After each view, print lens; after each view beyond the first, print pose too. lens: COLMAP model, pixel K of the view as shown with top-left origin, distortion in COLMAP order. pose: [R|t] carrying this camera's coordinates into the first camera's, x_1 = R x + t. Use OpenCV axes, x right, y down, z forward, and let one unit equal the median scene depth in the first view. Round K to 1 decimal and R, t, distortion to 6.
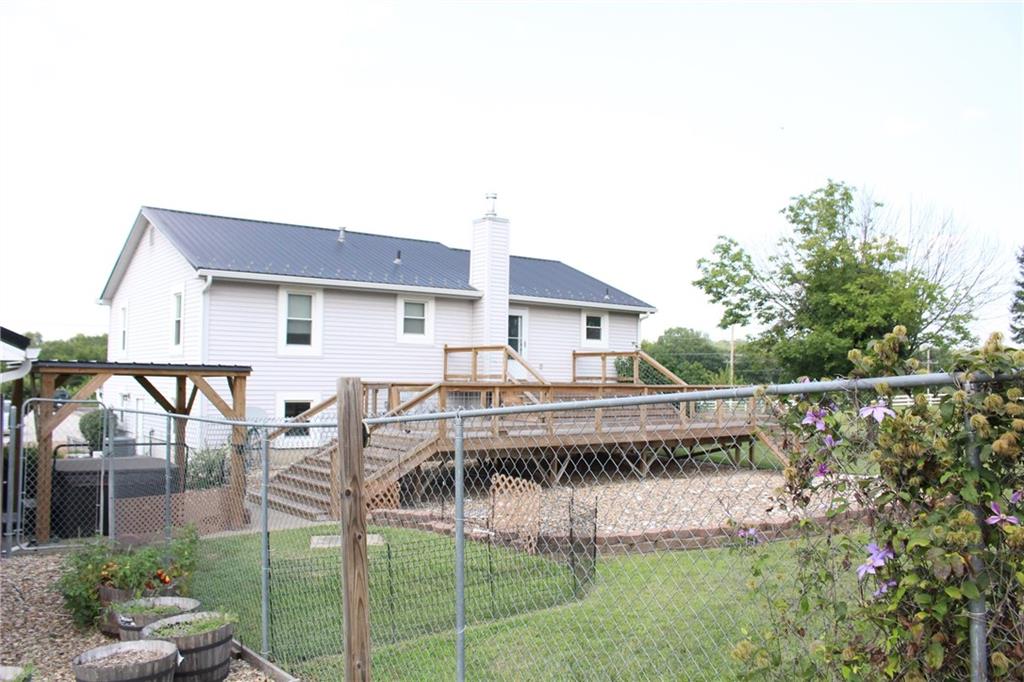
lens RADIAL K [[854.4, 0, 512.0], [0, 854.4, 341.0], [0, 0, 1]] dist [-0.160232, 0.146239]
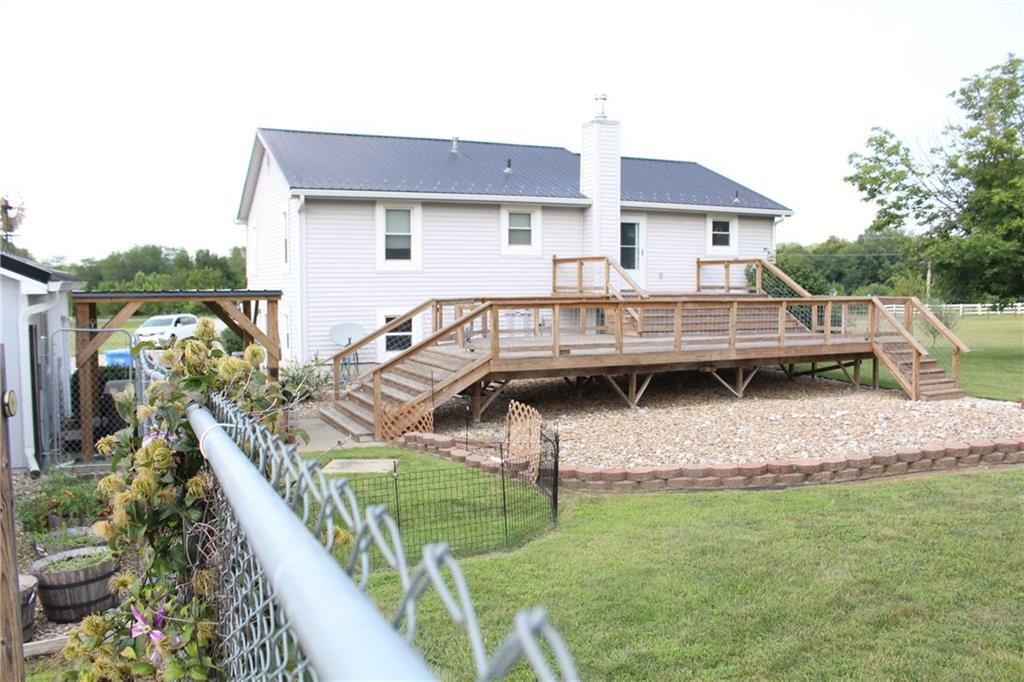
lens RADIAL K [[854.4, 0, 512.0], [0, 854.4, 341.0], [0, 0, 1]] dist [-0.160232, 0.146239]
pose [[0.972353, 0.001893, -0.233510, 0.099158], [0.024869, 0.993441, 0.111611, -0.008051], [0.232190, -0.114332, 0.965928, 0.042026]]
